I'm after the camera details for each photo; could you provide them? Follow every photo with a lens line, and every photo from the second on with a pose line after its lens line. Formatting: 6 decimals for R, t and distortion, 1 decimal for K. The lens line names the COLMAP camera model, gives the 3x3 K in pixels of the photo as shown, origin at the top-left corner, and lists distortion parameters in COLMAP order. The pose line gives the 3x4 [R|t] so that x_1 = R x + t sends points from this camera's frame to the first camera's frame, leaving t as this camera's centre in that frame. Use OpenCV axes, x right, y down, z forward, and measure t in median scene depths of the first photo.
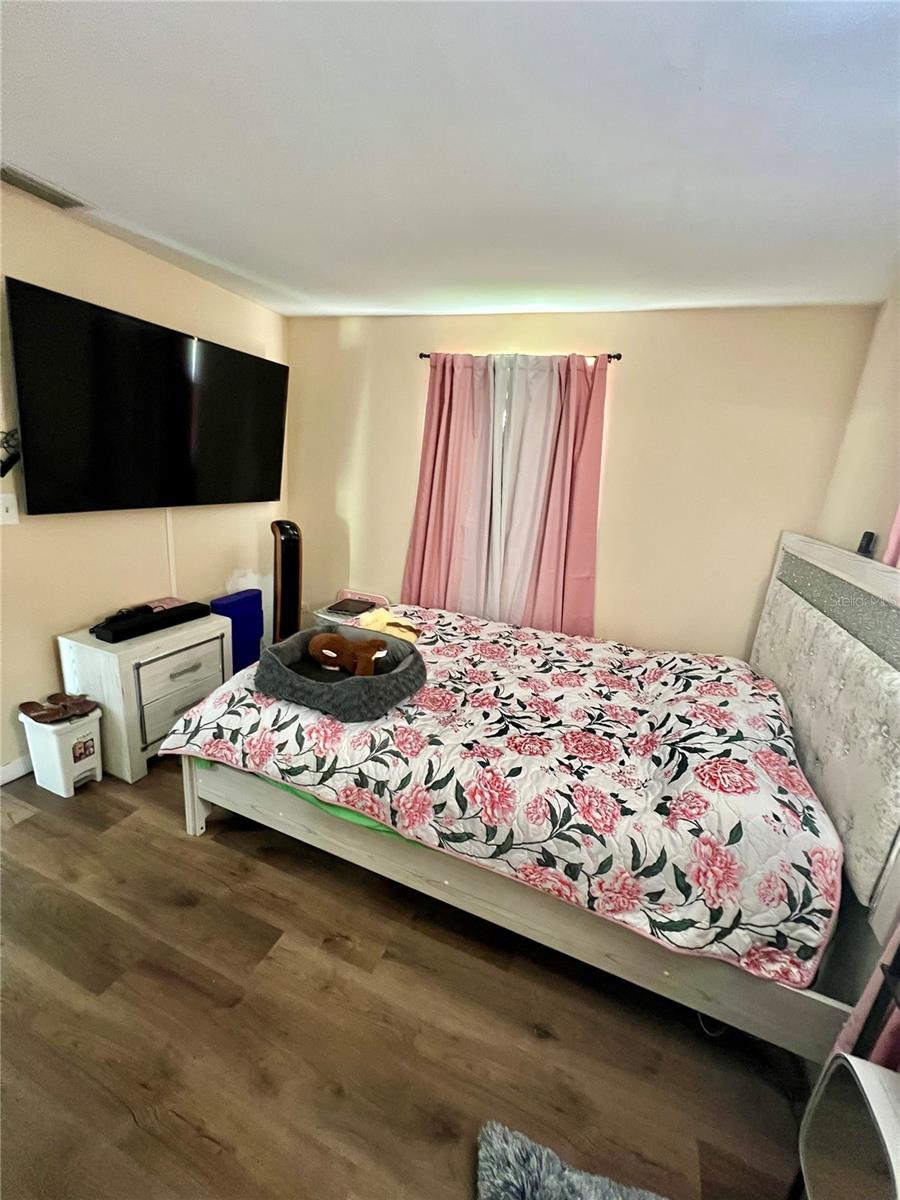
lens RADIAL K [[480.1, 0, 455.1], [0, 480.1, 598.9], [0, 0, 1]] dist [-0.001915, -0.000159]
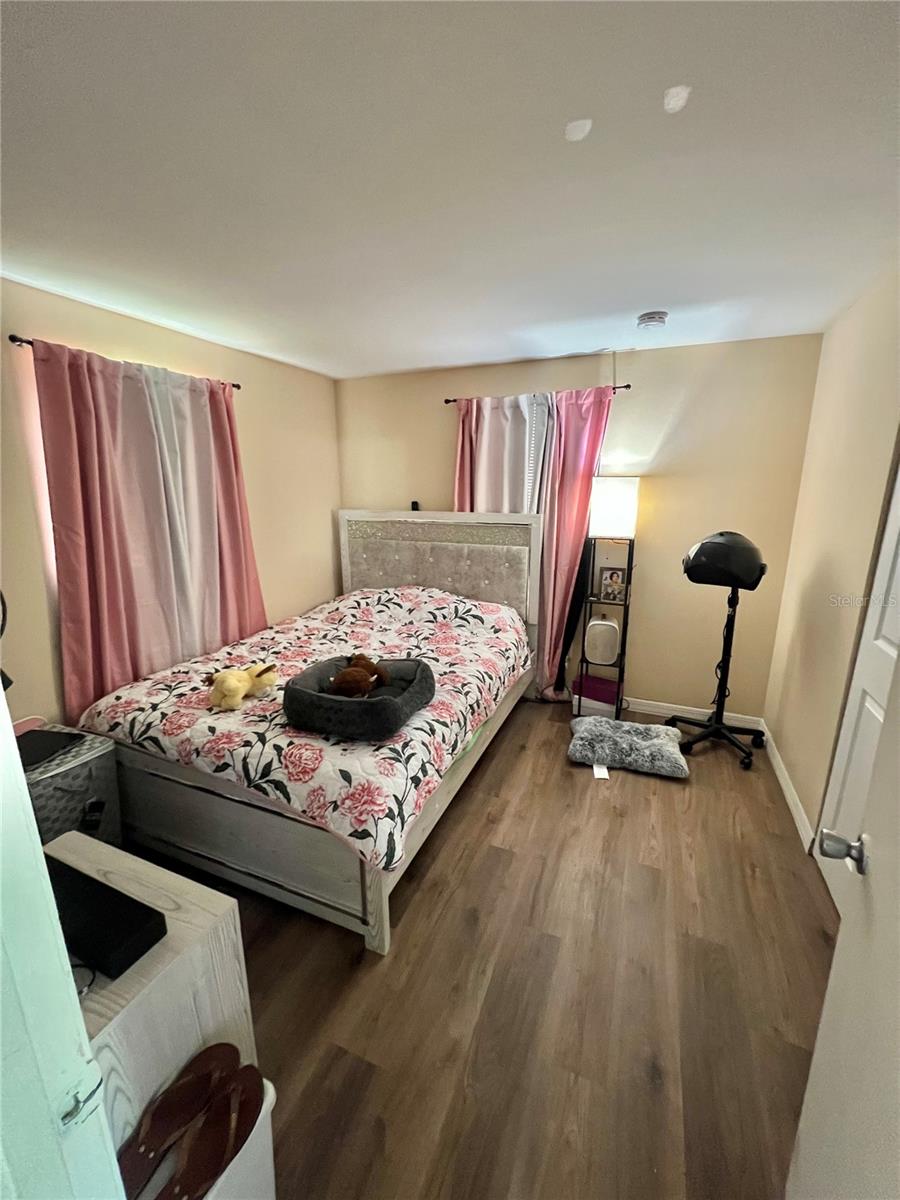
lens RADIAL K [[480.1, 0, 455.1], [0, 480.1, 598.9], [0, 0, 1]] dist [-0.001915, -0.000159]
pose [[0.014694, -0.320945, 0.946984, -1.097046], [0.276603, 0.911431, 0.304604, -0.290557], [-0.960872, 0.257463, 0.102167, 0.605125]]
